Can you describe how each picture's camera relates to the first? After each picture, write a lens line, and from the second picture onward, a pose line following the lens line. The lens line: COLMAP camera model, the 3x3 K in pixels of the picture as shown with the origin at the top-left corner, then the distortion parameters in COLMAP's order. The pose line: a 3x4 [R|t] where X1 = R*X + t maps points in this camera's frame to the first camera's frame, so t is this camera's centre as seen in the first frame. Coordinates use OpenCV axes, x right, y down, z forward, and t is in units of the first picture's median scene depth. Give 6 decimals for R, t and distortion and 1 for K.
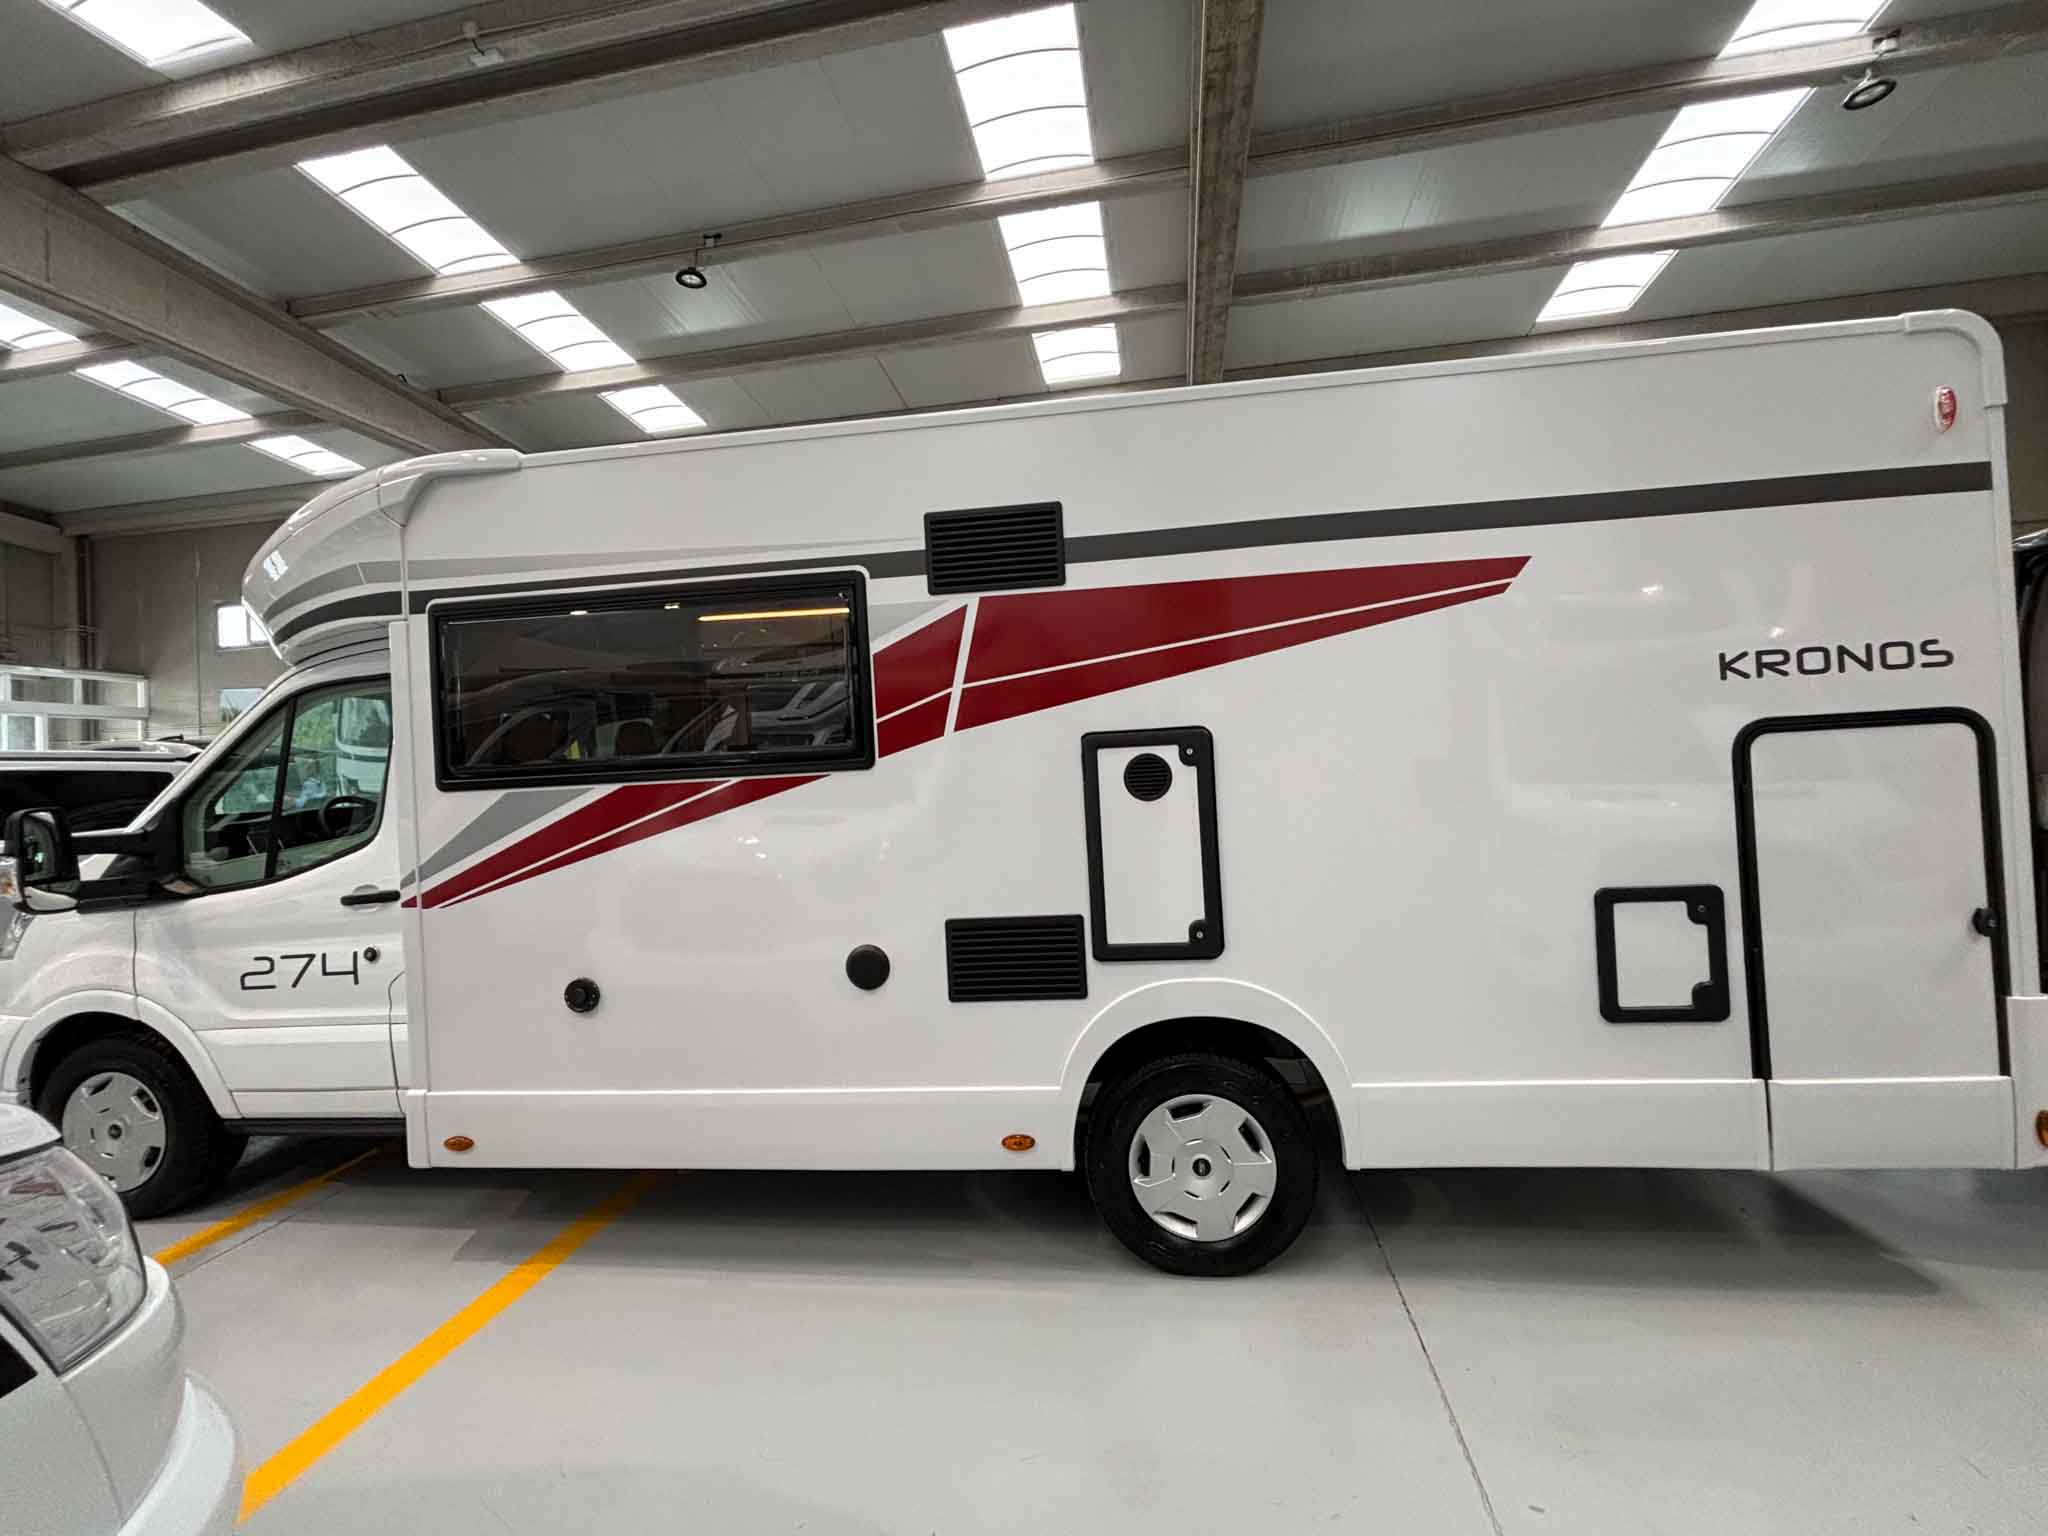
lens RADIAL K [[794.5, 0, 1024.0], [0, 794.5, 768.0], [0, 0, 1]] dist [-0.000743, -0.000376]
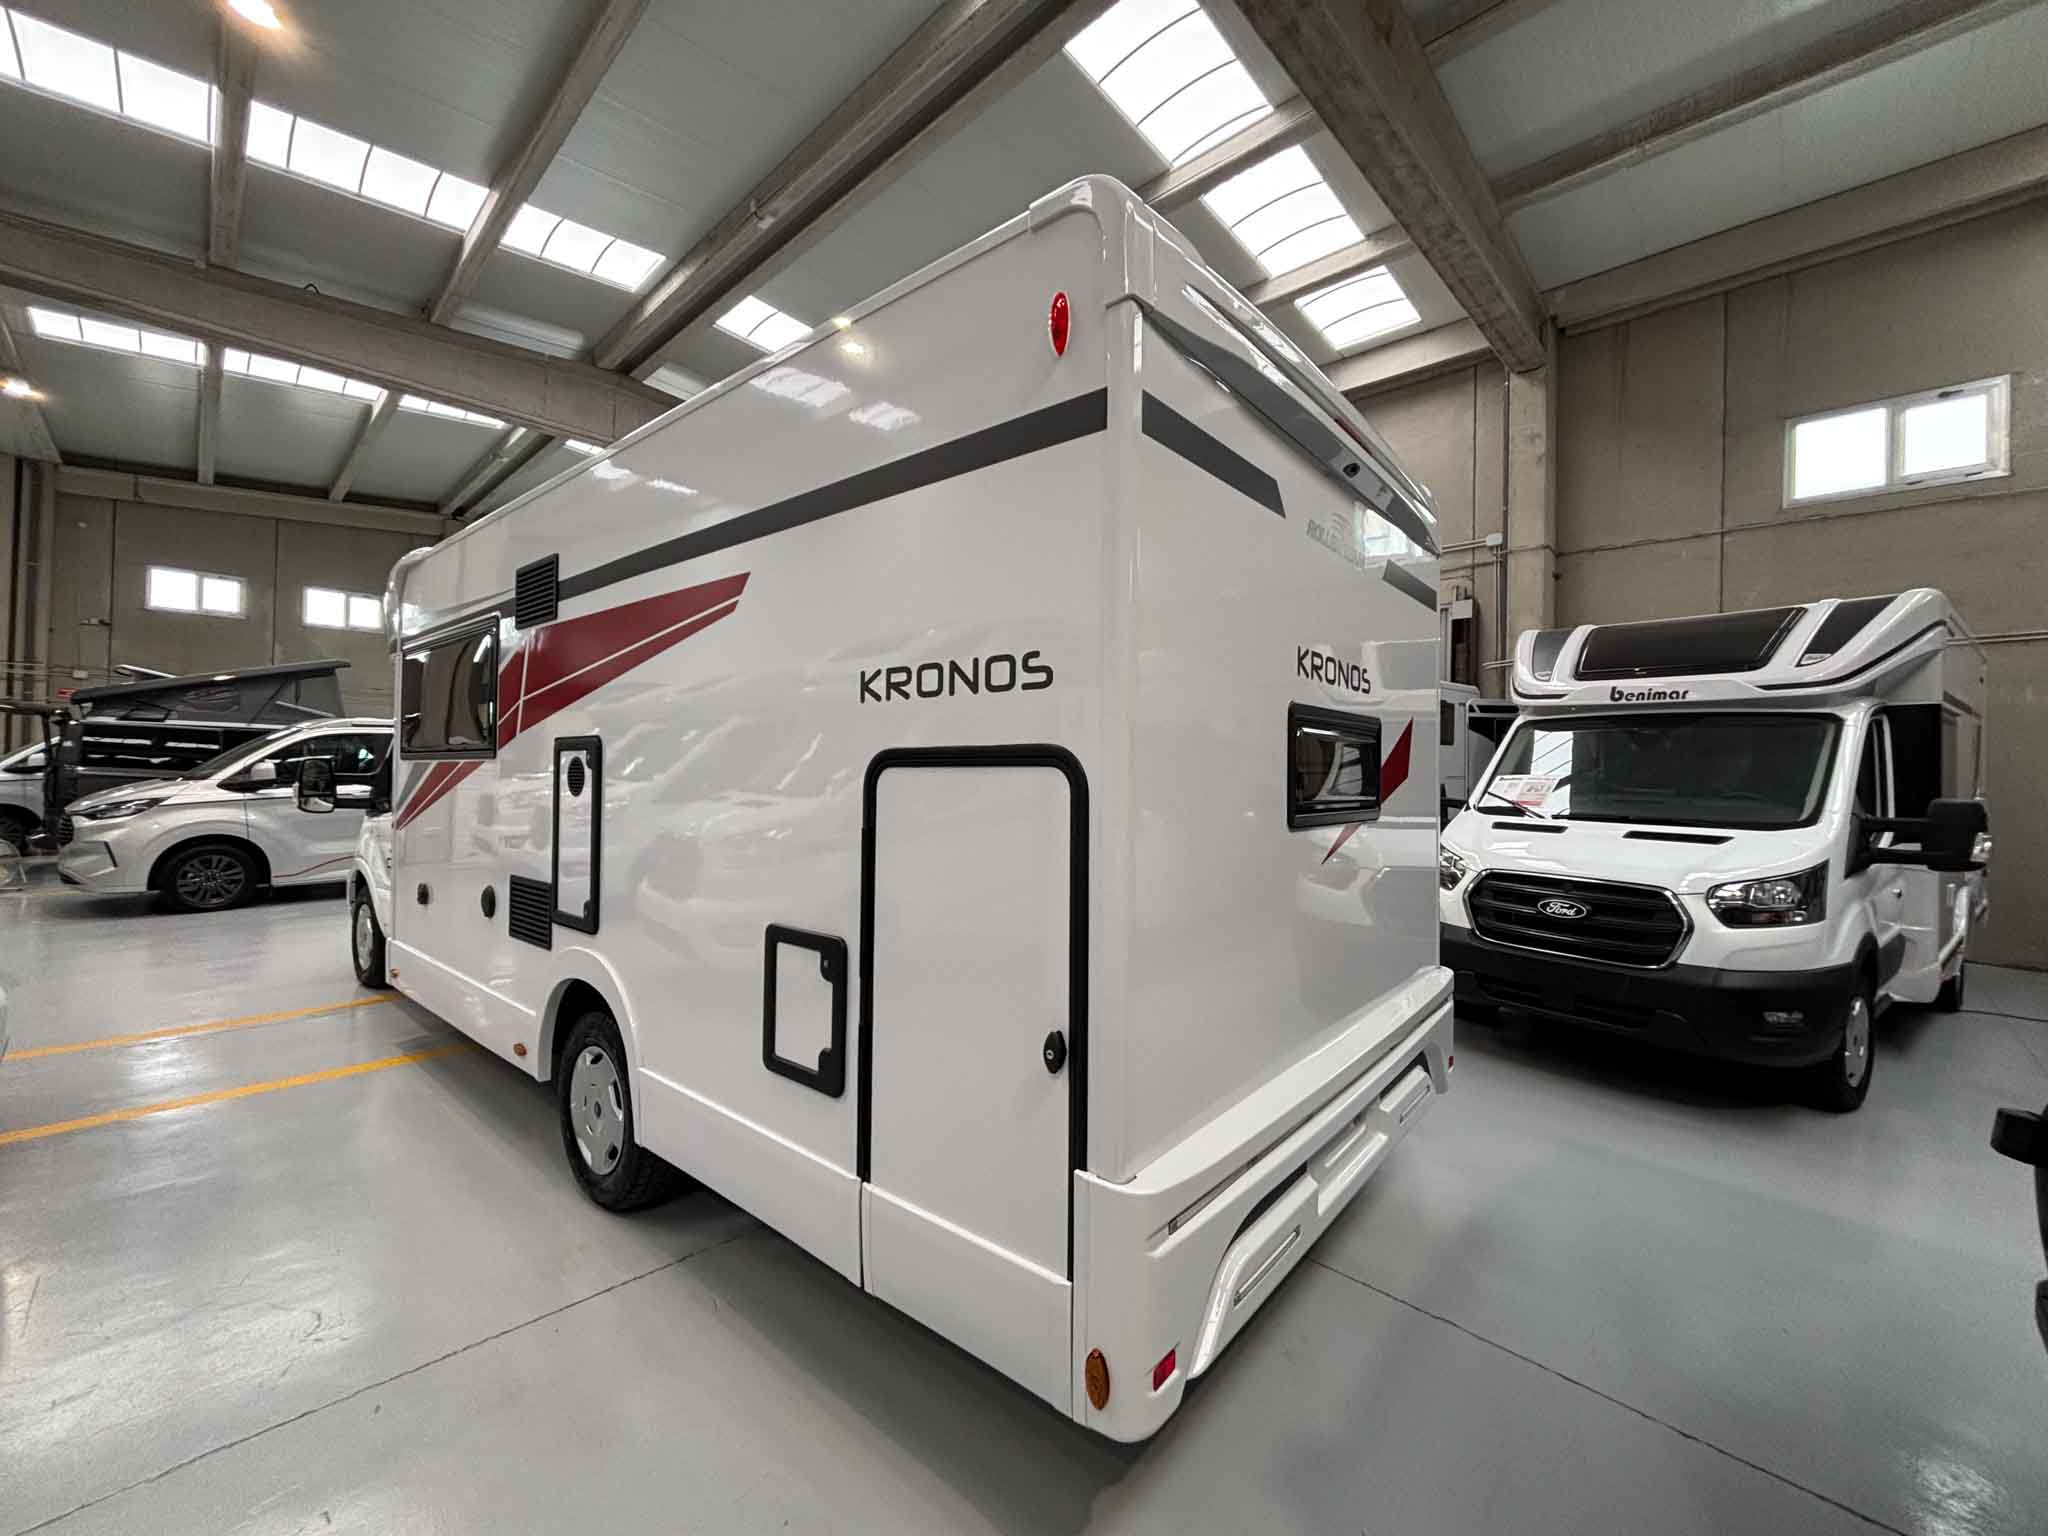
lens RADIAL K [[824.0, 0, 1022.3], [0, 824.0, 763.1], [0, 0, 1]] dist [0.000223, 0.000651]
pose [[0.829001, 0.054450, -0.556590, 1.520591], [-0.062730, 0.998022, 0.004203, -0.060165], [0.555717, 0.031431, 0.830777, 0.358090]]
